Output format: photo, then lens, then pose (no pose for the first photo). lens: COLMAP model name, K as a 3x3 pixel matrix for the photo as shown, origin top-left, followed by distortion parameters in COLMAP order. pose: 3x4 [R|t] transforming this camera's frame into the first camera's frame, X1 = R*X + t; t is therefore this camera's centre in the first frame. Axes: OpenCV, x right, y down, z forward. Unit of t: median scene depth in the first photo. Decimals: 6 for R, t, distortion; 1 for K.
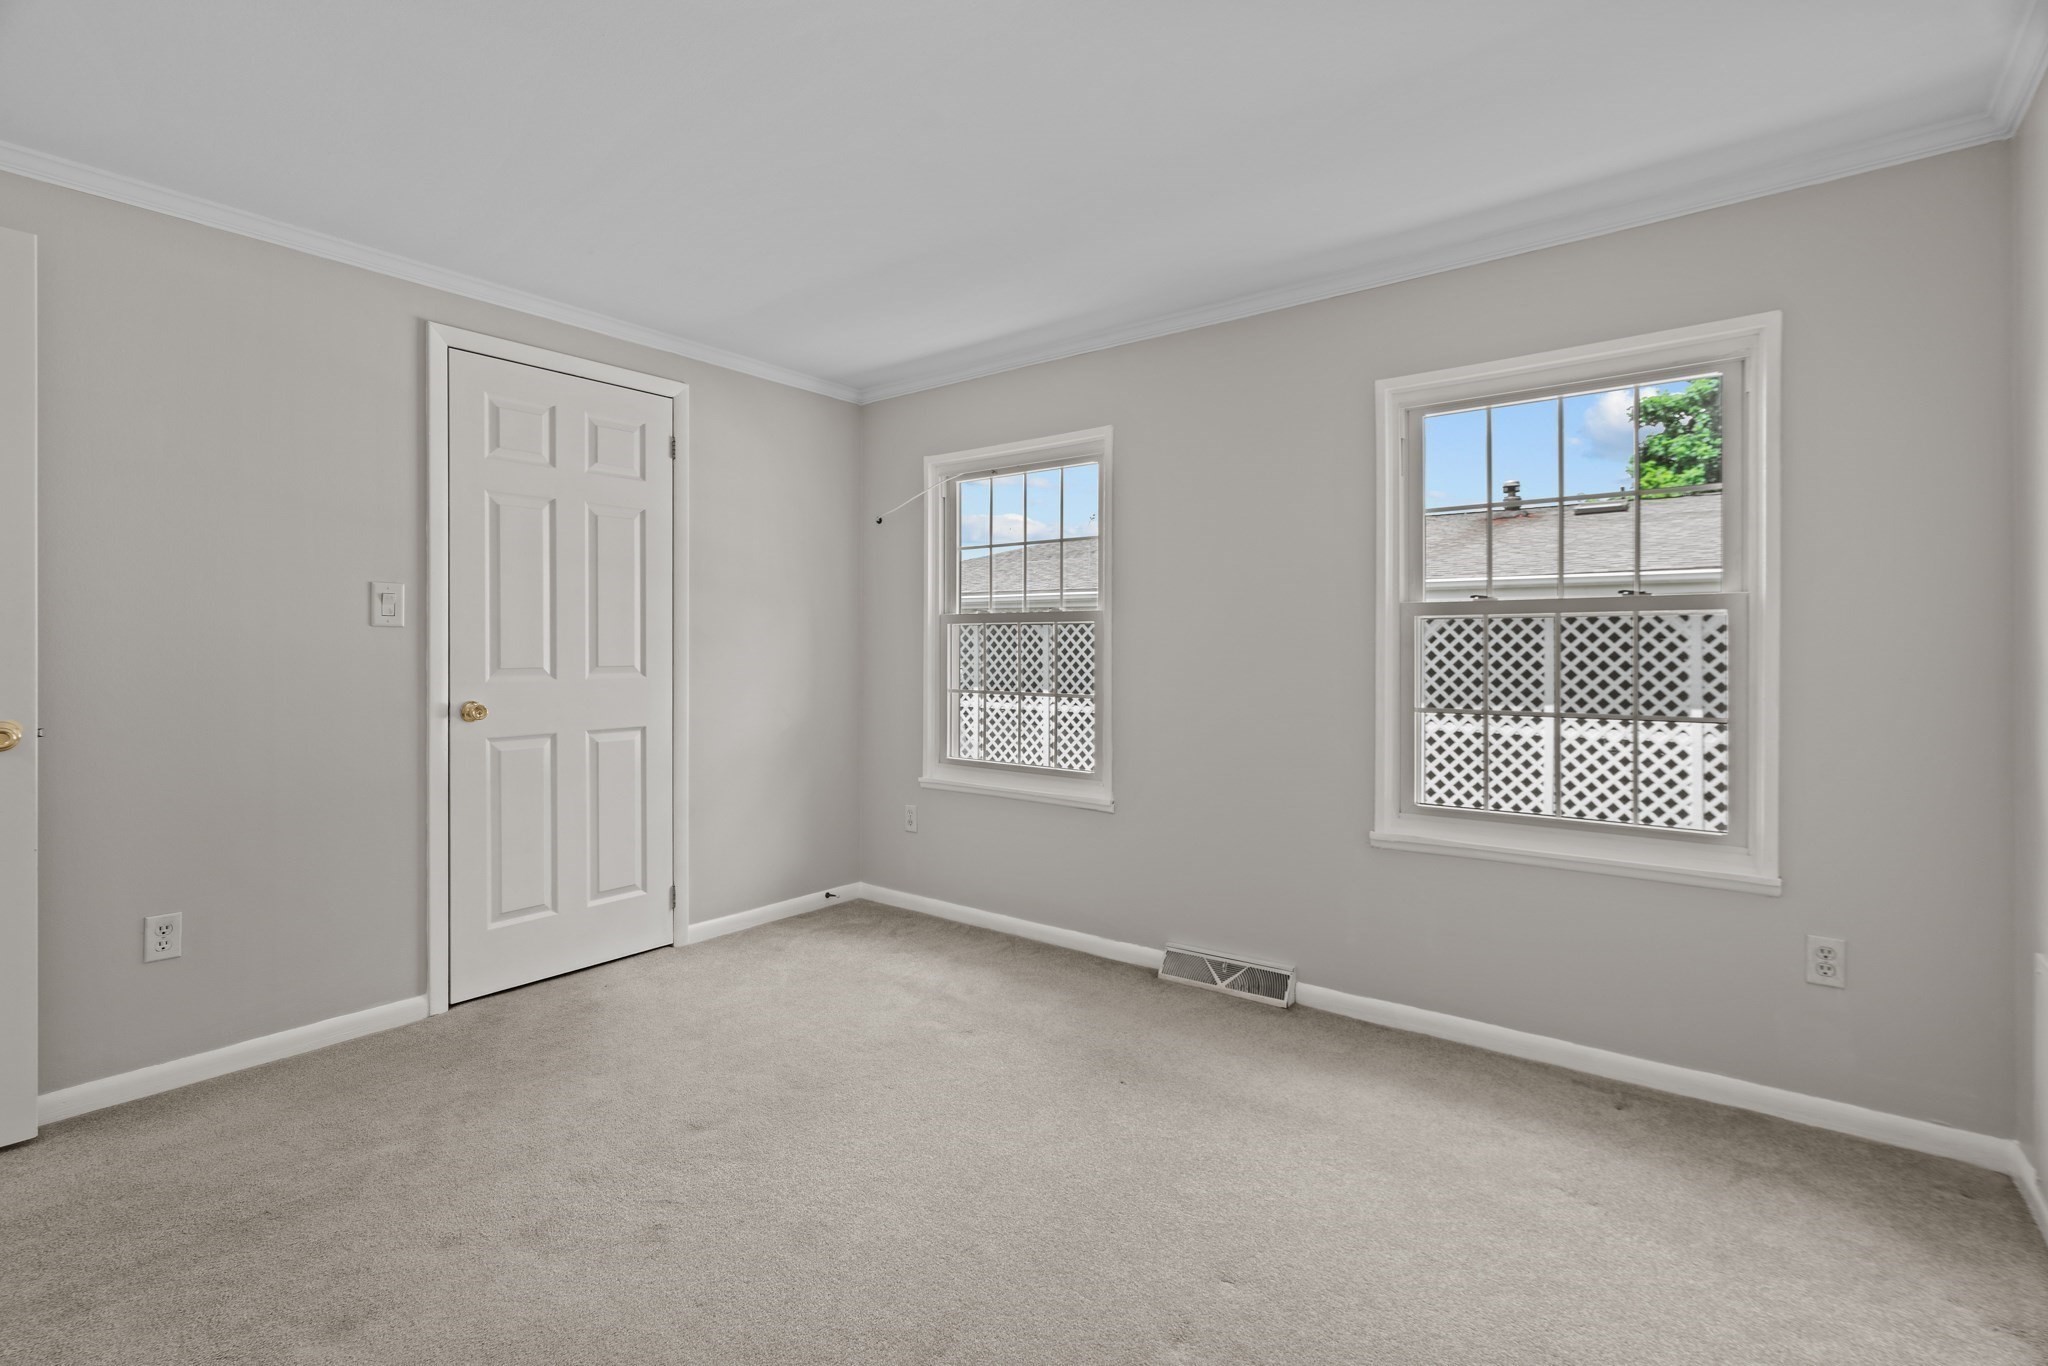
lens RADIAL K [[931.2, 0, 1028.3], [0, 931.2, 652.2], [0, 0, 1]] dist [-0.000693, 0.000691]
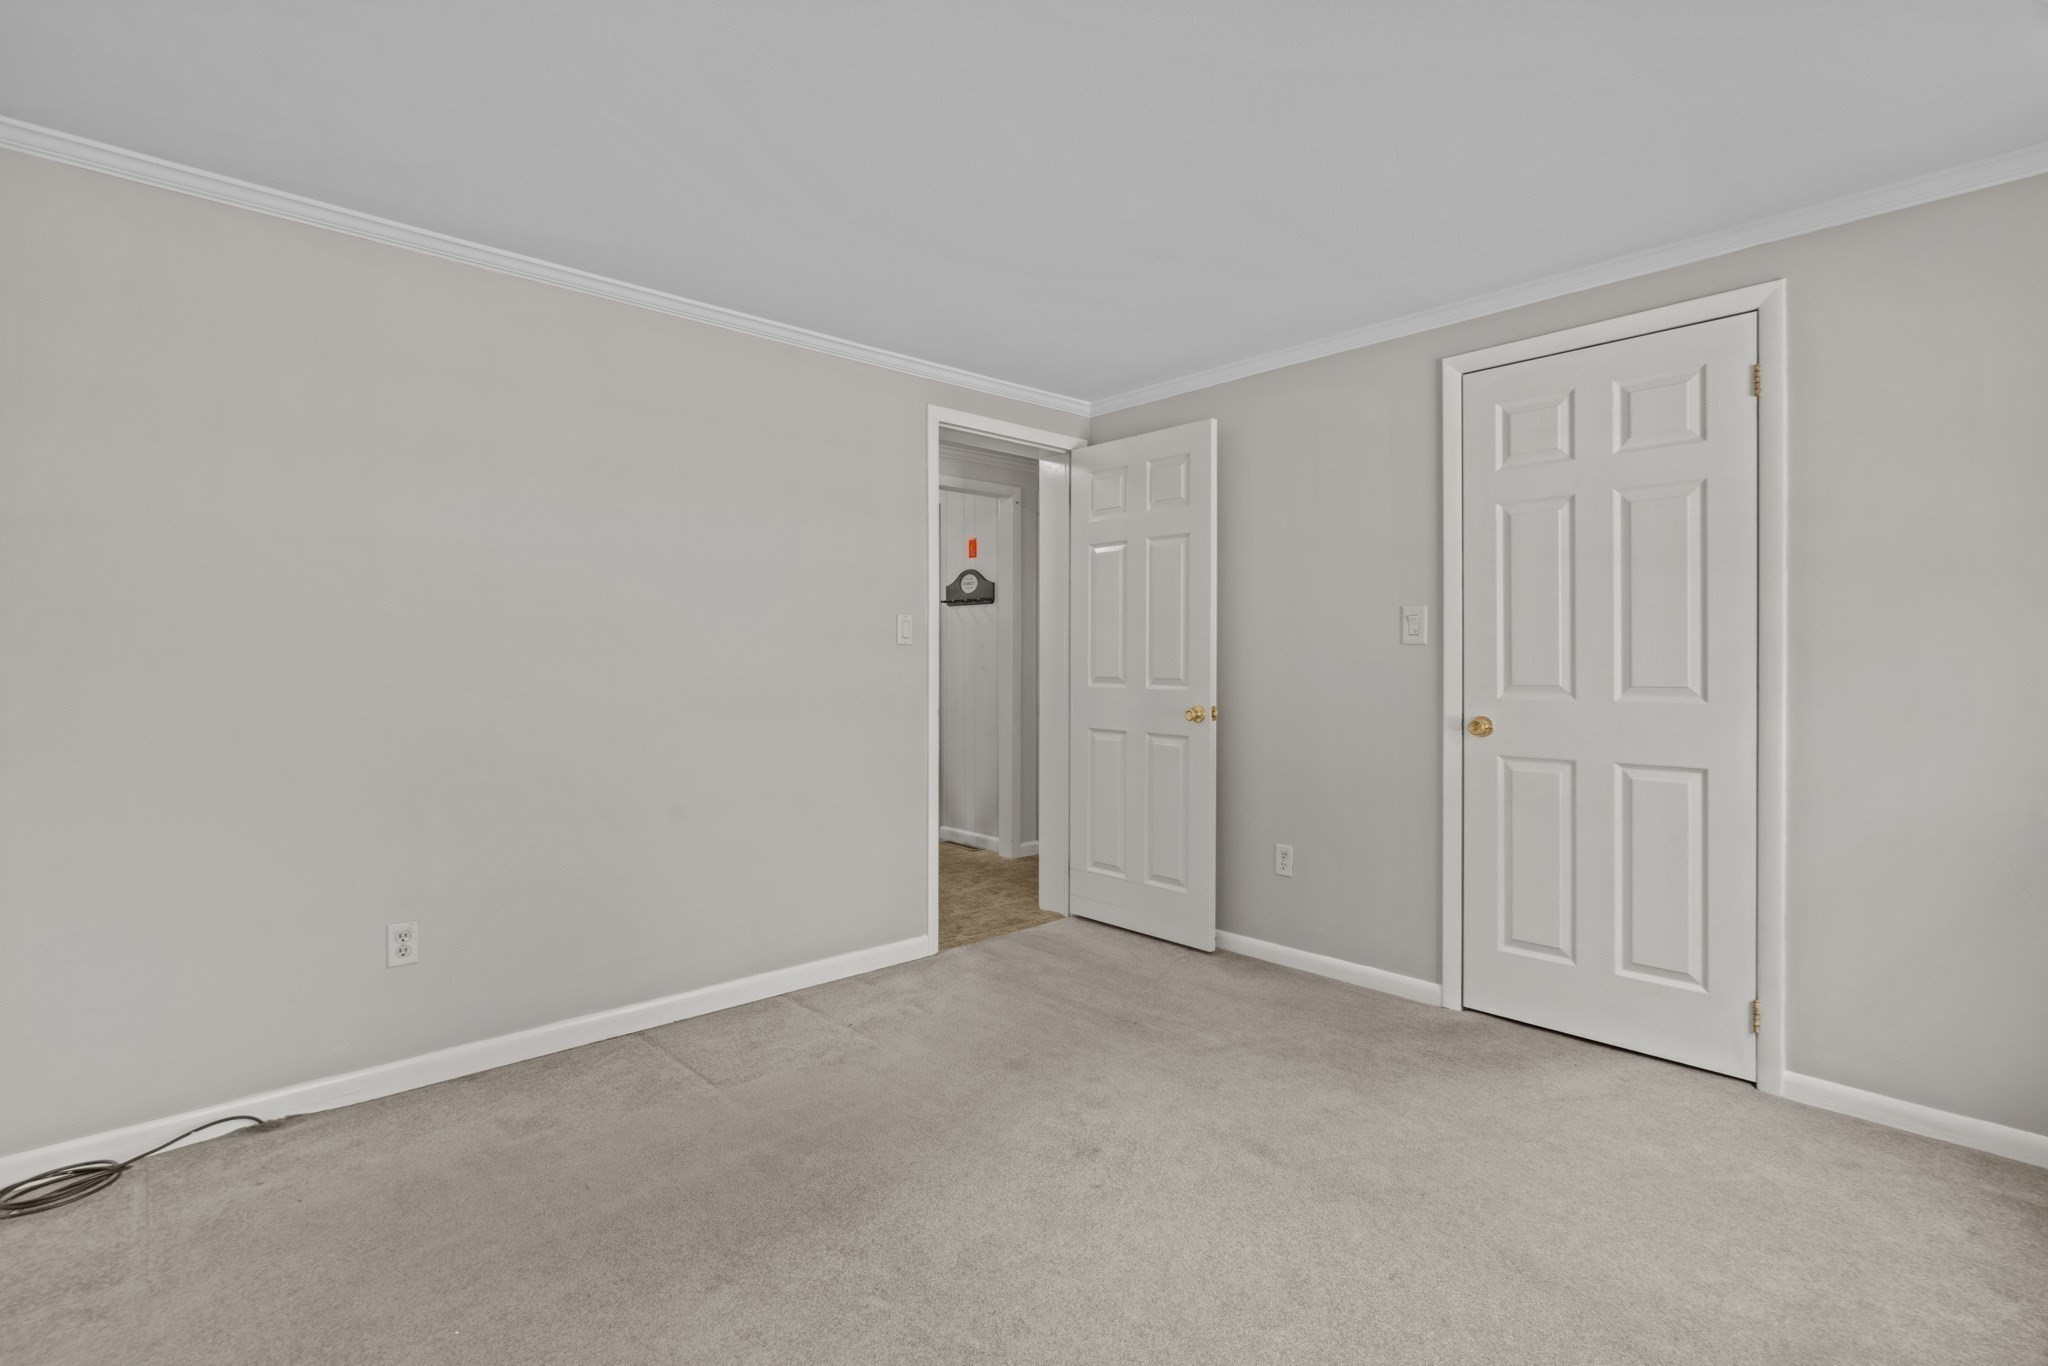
lens RADIAL K [[963.4, 0, 1020.8], [0, 963.4, 663.9], [0, 0, 1]] dist [-0.002420, -0.000098]
pose [[-0.170261, 0.004454, -0.985389, 0.504615], [-0.003551, 0.999981, 0.005133, -0.007458], [0.985393, 0.004373, -0.170241, 0.673530]]
